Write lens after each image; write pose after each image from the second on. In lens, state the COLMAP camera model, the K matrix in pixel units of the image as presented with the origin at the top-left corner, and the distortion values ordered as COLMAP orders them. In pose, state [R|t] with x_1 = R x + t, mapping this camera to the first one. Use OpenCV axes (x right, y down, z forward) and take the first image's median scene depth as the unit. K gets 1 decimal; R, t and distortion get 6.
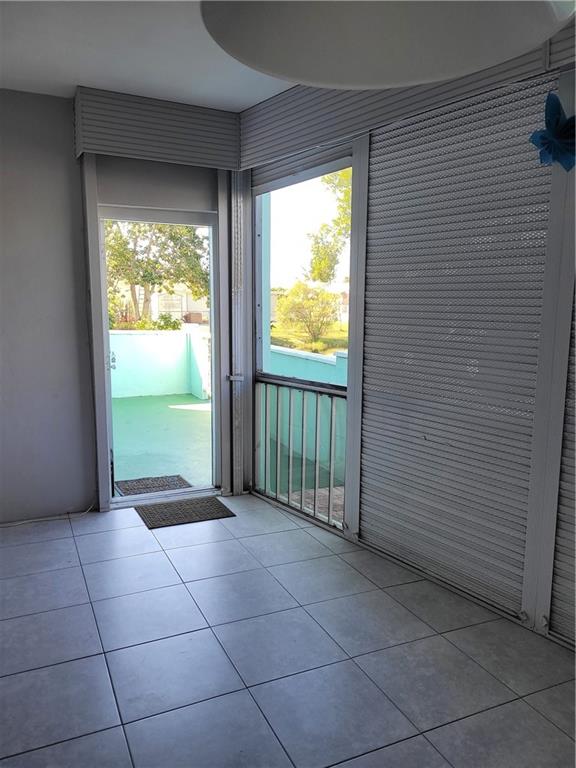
lens RADIAL K [[578.4, 0, 290.8], [0, 578.4, 380.7], [0, 0, 1]] dist [0.031977, 0.003462]
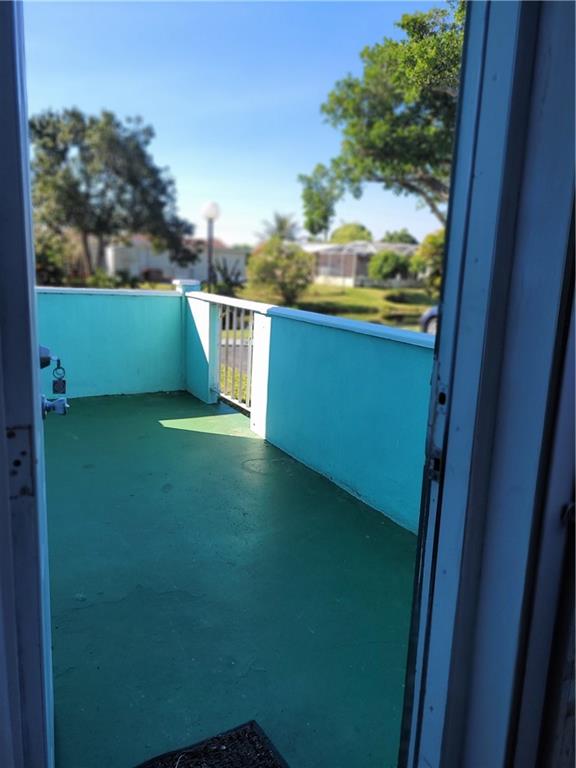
lens RADIAL K [[578.4, 0, 264.0], [0, 578.4, 370.3], [0, 0, 1]] dist [0.031977, 0.003462]
pose [[0.998926, 0.022751, 0.040364, -0.238846], [-0.024649, 0.998583, 0.047166, -0.067281], [-0.039234, -0.048110, 0.998071, 0.770721]]
